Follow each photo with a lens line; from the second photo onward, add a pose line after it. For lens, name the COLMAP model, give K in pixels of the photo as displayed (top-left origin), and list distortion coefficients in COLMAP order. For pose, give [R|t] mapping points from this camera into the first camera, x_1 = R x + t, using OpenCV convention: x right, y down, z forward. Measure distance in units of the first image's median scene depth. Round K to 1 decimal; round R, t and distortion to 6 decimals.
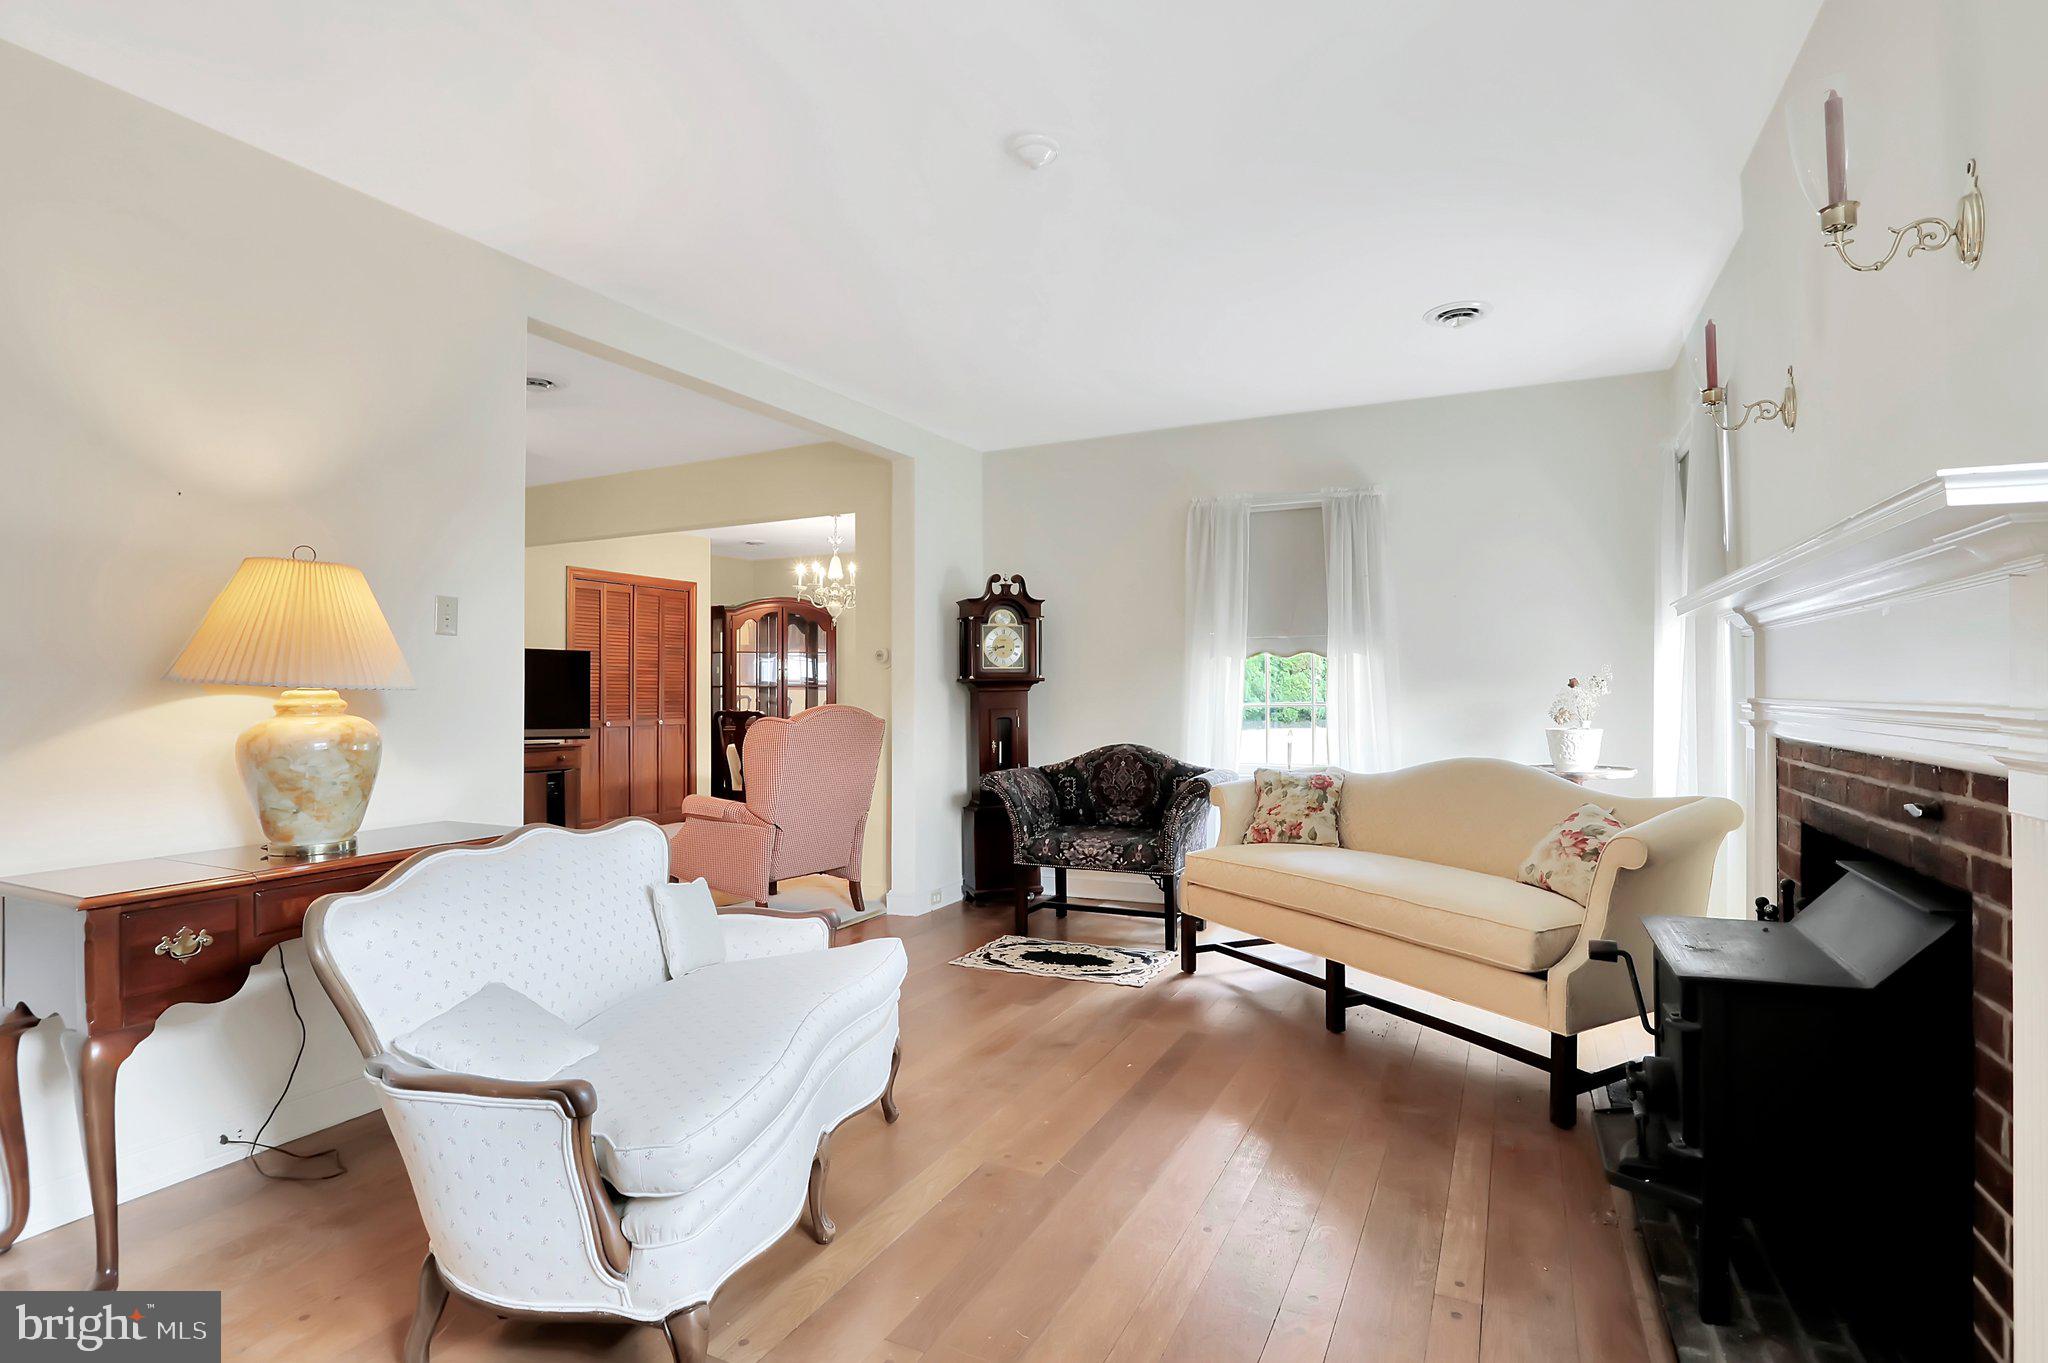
lens RADIAL K [[996.5, 0, 1040.5], [0, 996.5, 670.1], [0, 0, 1]] dist [-0.043820, 0.009225]
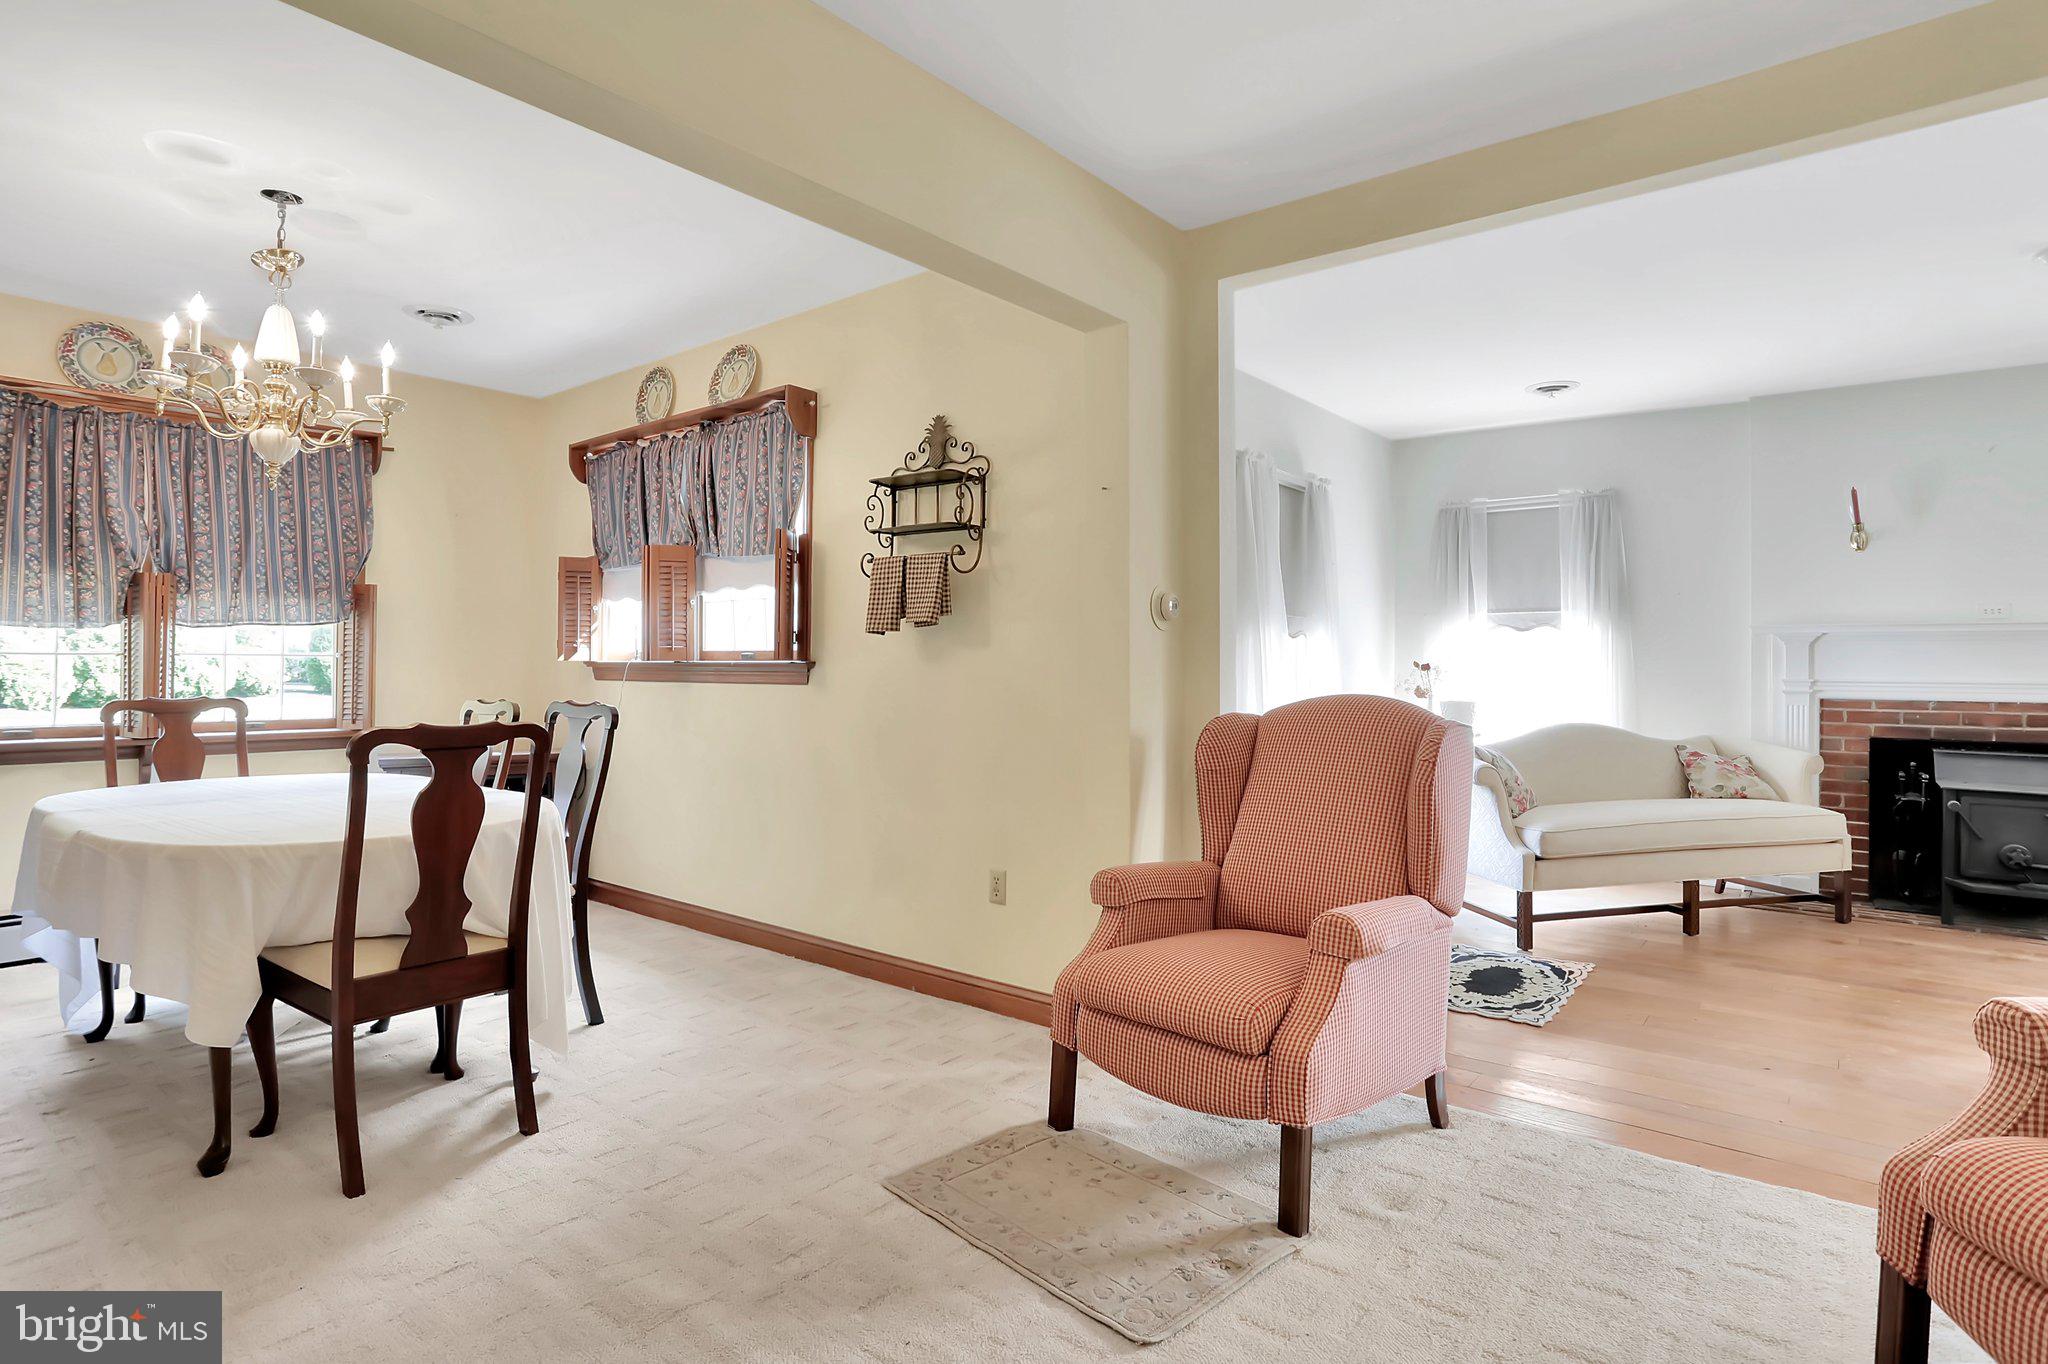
lens RADIAL K [[1050.8, 0, 1036.6], [0, 1050.8, 654.1], [0, 0, 1]] dist [-0.029419, 0.002435]
pose [[0.226859, 0.016955, 0.973780, -0.470552], [-0.026990, 0.999574, -0.011116, 0.012292], [-0.973554, -0.023761, 0.227220, 0.582355]]
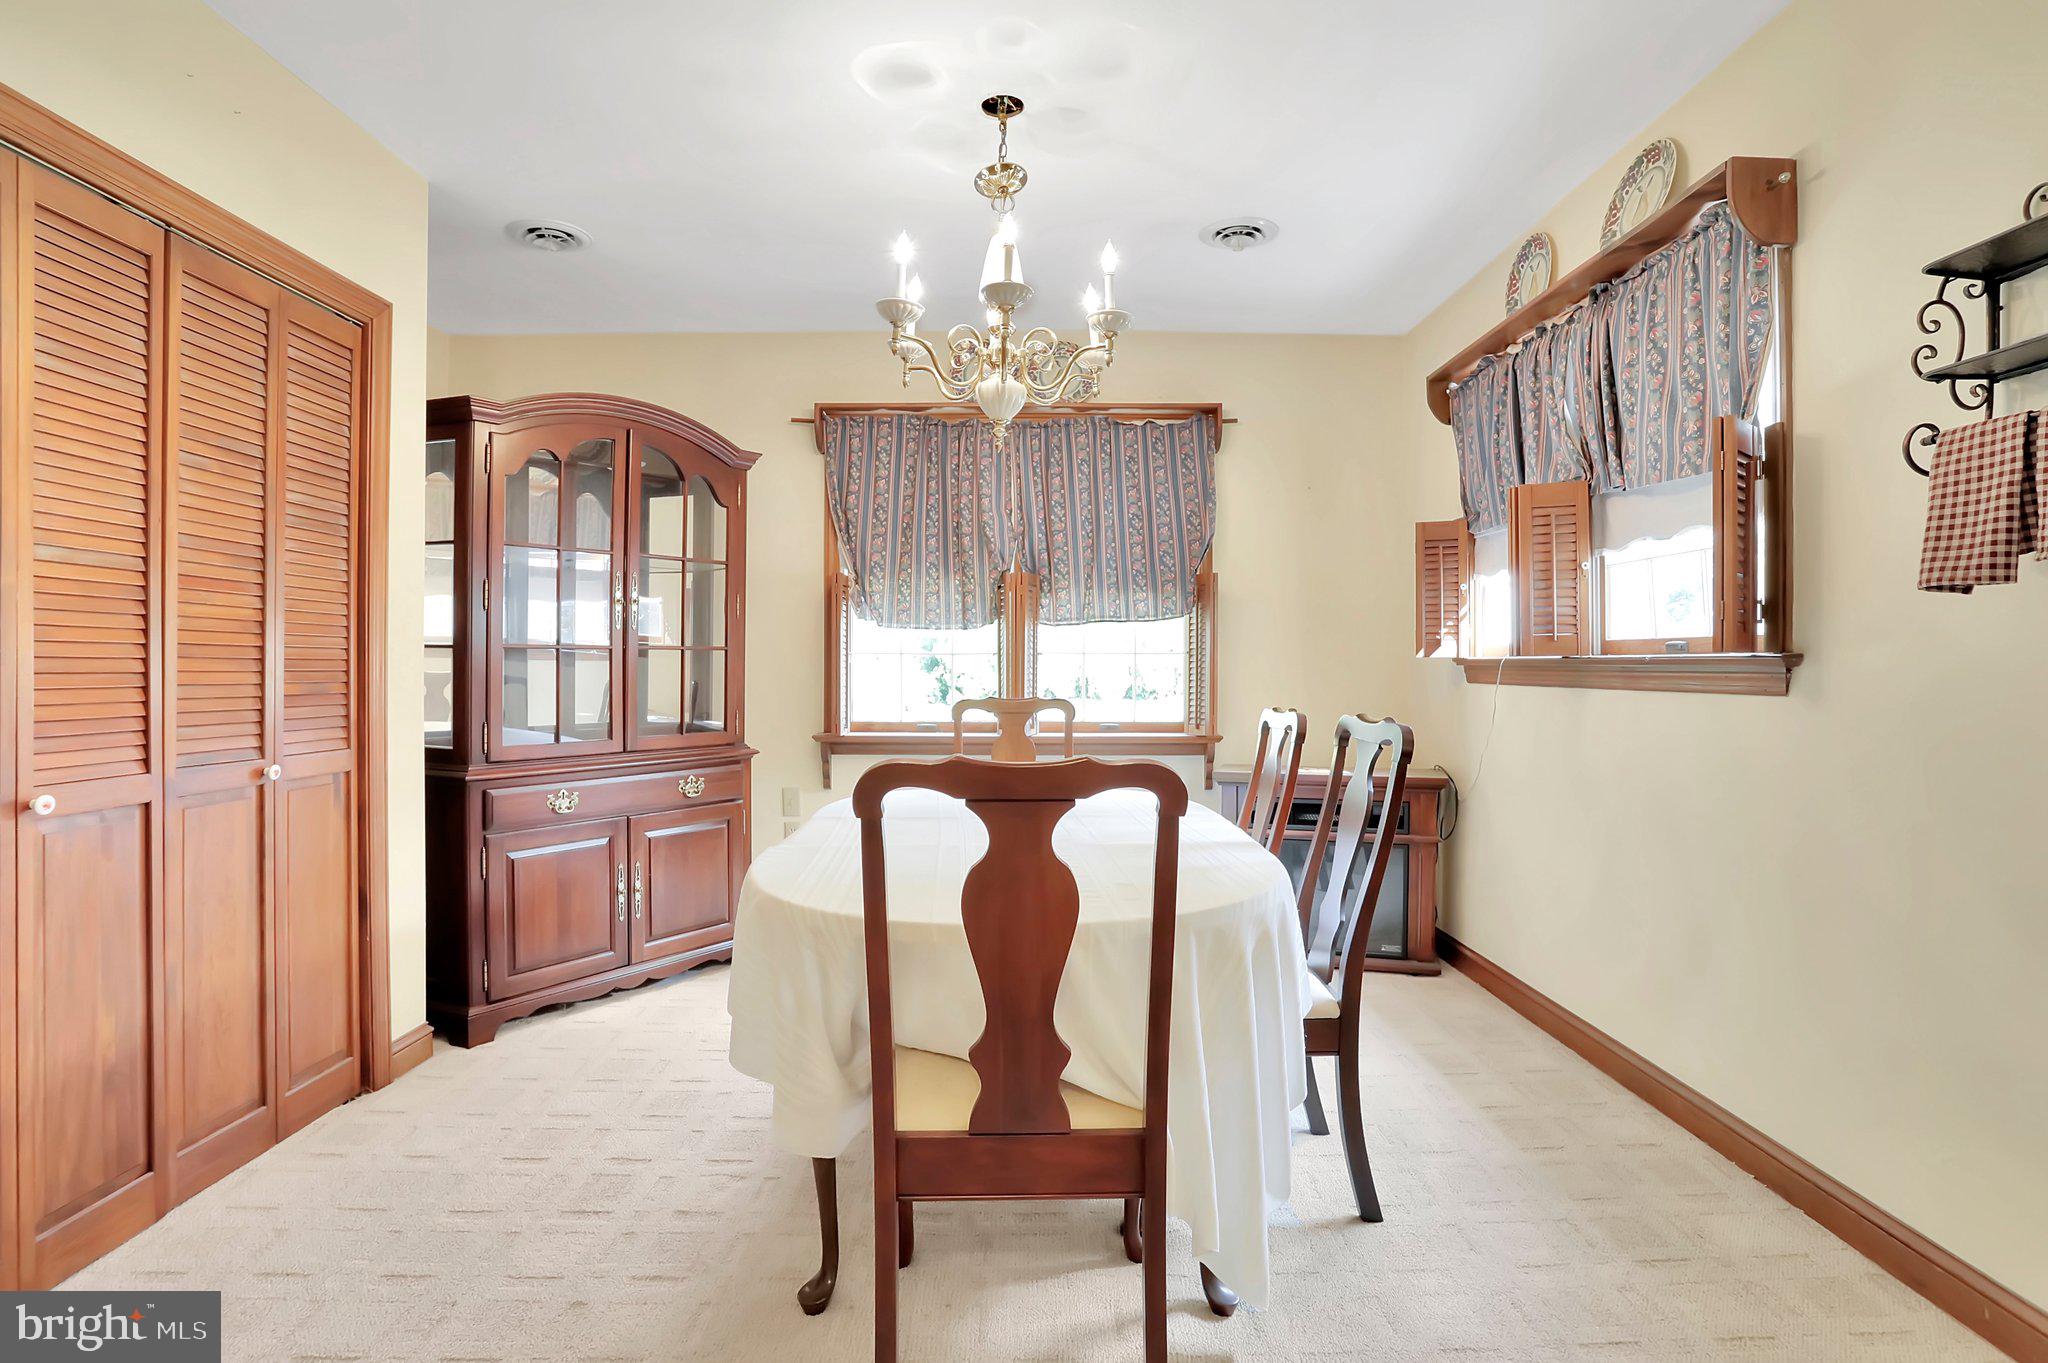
lens RADIAL K [[1021.5, 0, 1028.7], [0, 1021.5, 662.9], [0, 0, 1]] dist [-0.052527, 0.017284]
pose [[0.903201, 0.007242, 0.429158, -0.306203], [-0.016894, 0.999683, 0.018685, 0.013846], [-0.428886, -0.024127, 0.903036, 0.648678]]
